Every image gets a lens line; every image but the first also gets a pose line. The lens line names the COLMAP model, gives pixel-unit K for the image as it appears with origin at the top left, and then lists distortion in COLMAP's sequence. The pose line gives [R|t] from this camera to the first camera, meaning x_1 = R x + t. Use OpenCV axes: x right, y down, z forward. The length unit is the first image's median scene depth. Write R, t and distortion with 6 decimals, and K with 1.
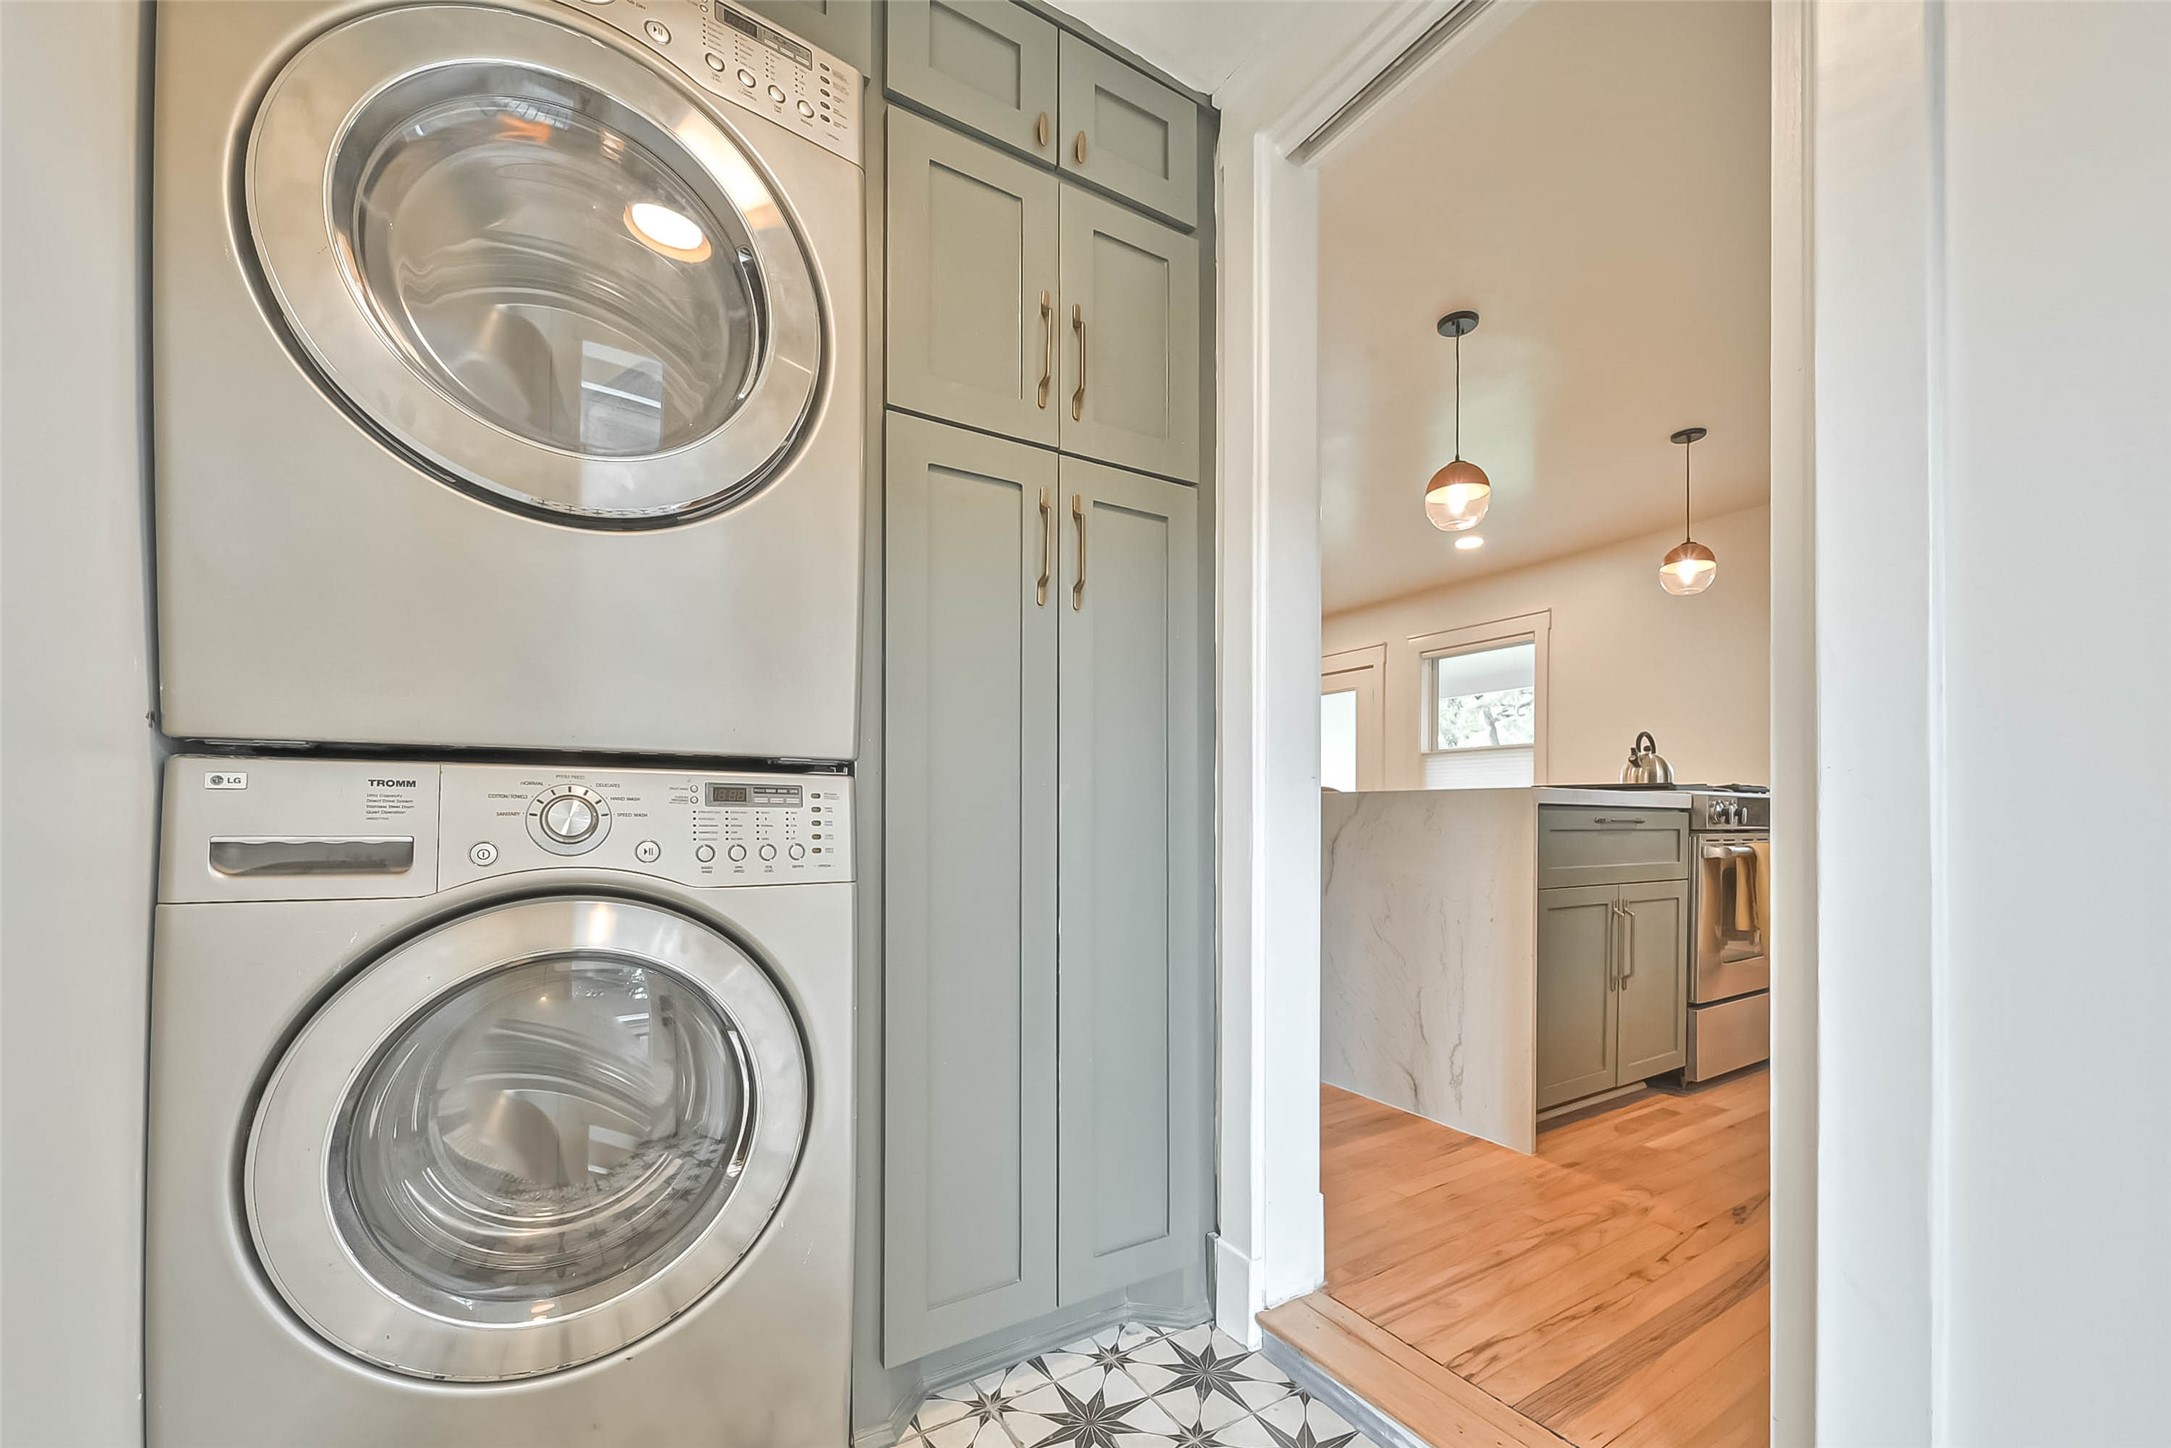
lens RADIAL K [[863.0, 0, 1094.5], [0, 863.0, 812.9], [0, 0, 1]] dist [-0.004207, 0.000581]
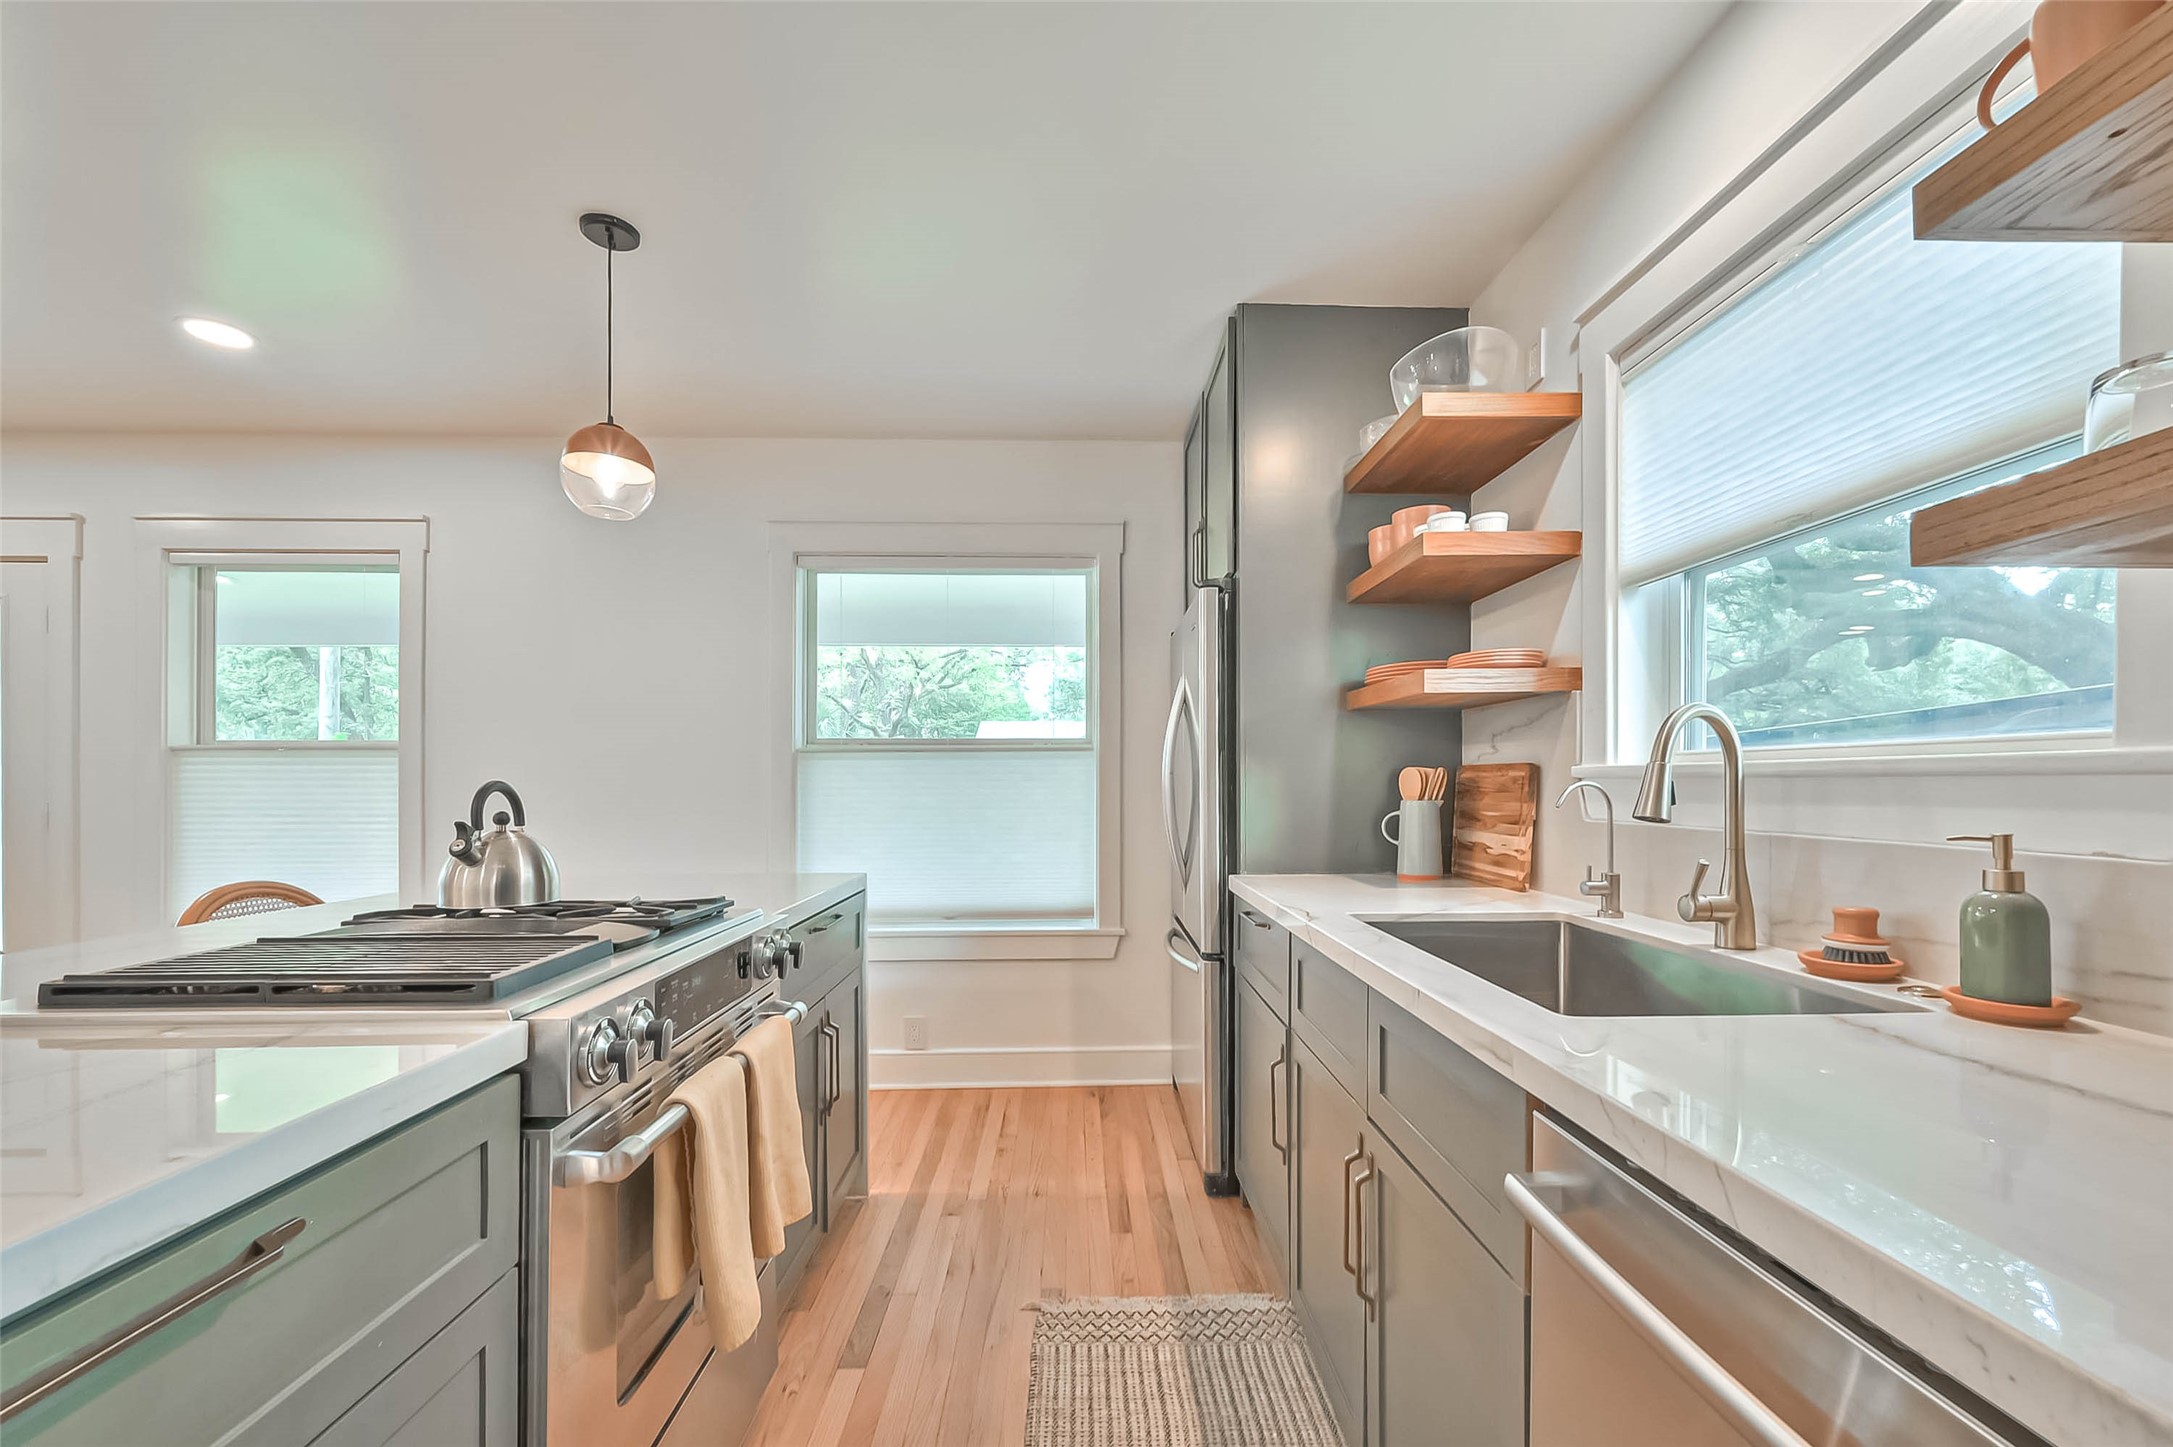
lens RADIAL K [[863.8, 0, 1095.8], [0, 863.8, 785.8], [0, 0, 1]] dist [-0.004207, 0.000581]
pose [[0.503452, -0.007749, 0.863989, 0.325900], [-0.001201, 0.999953, 0.009669, -0.078050], [-0.864022, -0.005906, 0.503419, 0.400427]]
